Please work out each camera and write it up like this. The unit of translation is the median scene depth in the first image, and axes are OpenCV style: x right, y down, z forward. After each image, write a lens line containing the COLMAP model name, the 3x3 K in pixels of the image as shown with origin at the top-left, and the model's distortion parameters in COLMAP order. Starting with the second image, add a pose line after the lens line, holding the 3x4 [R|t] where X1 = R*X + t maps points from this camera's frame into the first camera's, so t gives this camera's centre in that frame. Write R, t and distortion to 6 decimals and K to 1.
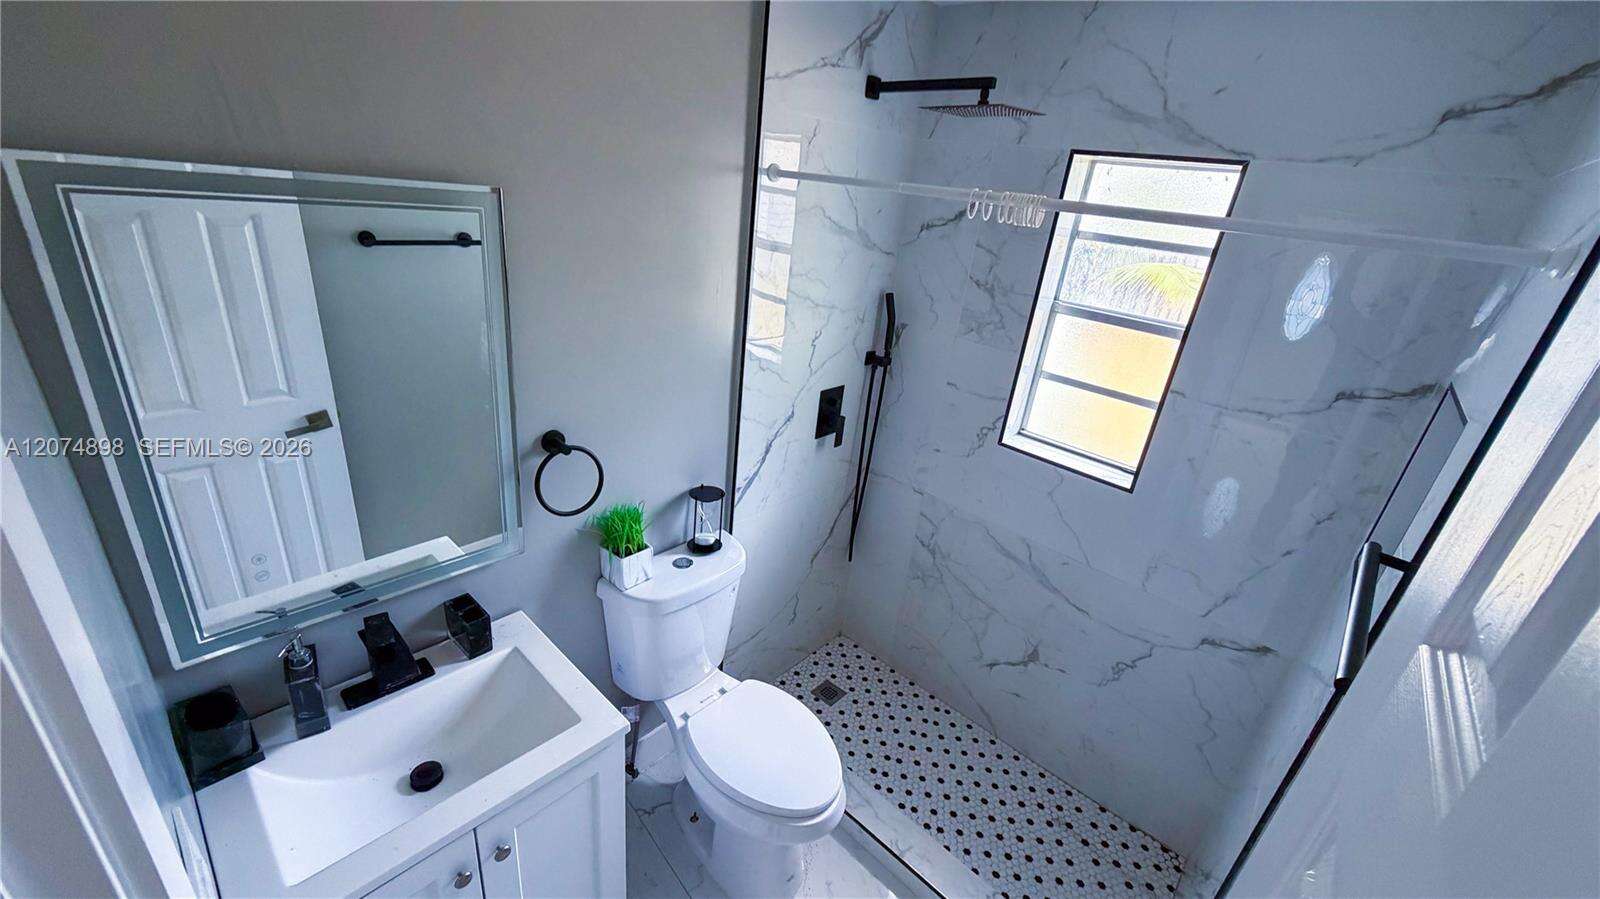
lens RADIAL K [[637.3, 0, 797.9], [0, 637.3, 450.7], [0, 0, 1]] dist [-0.000099, -0.000481]
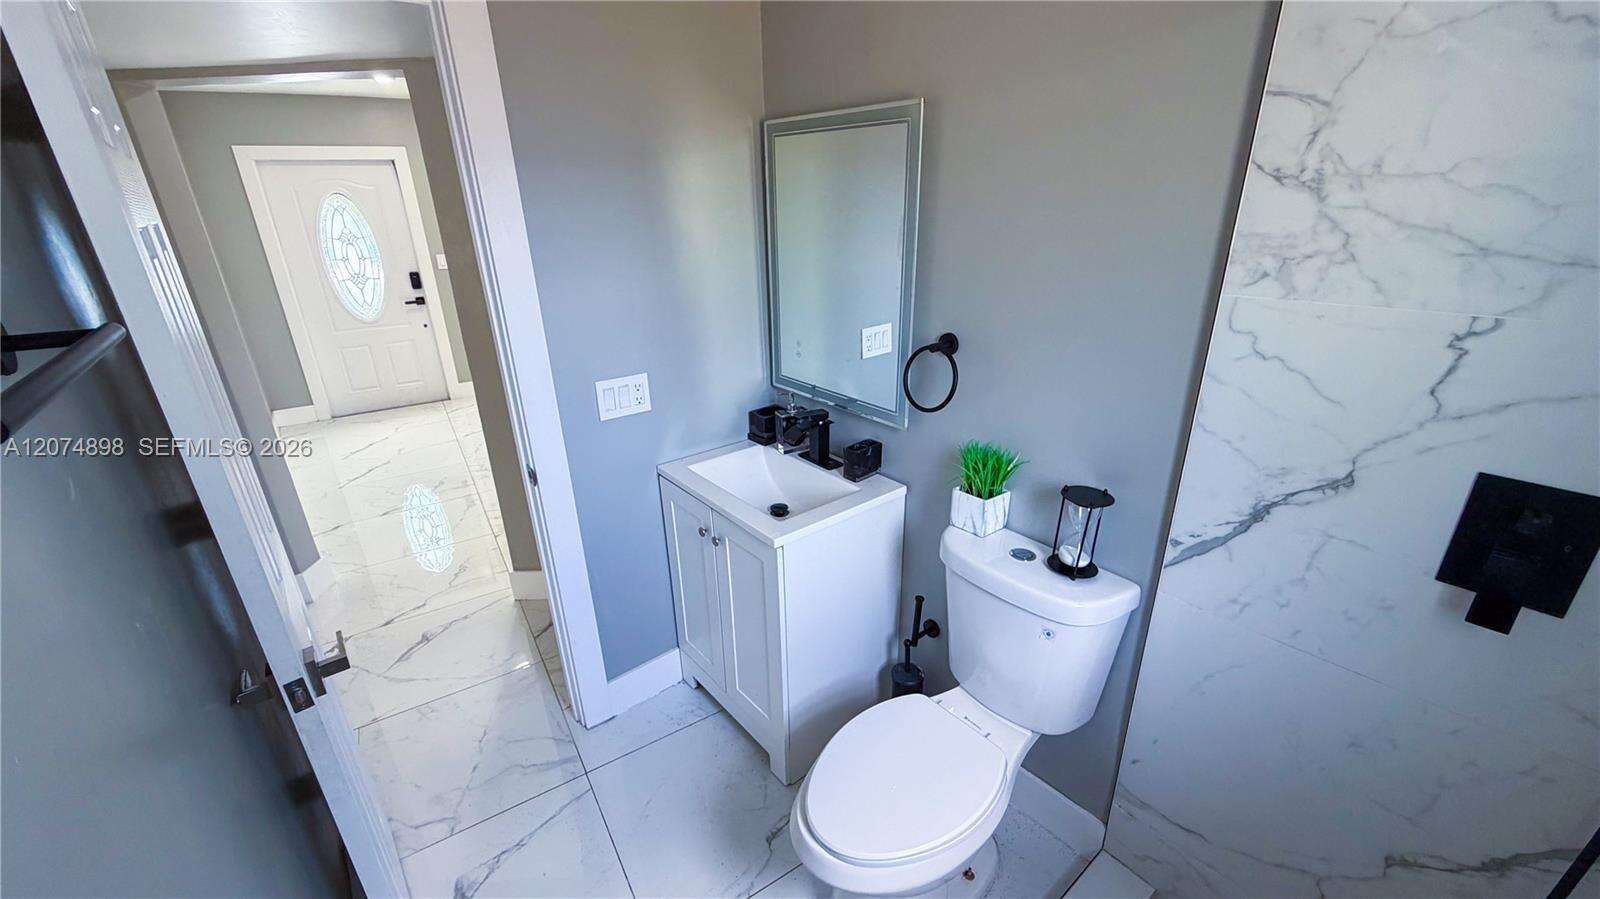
lens RADIAL K [[637.3, 0, 797.9], [0, 637.3, 450.7], [0, 0, 1]] dist [-0.000099, -0.000481]
pose [[-0.146669, 0.269359, -0.951806, 0.522929], [-0.388025, 0.869425, 0.305839, -0.064148], [0.909904, 0.414181, -0.023000, 0.633823]]
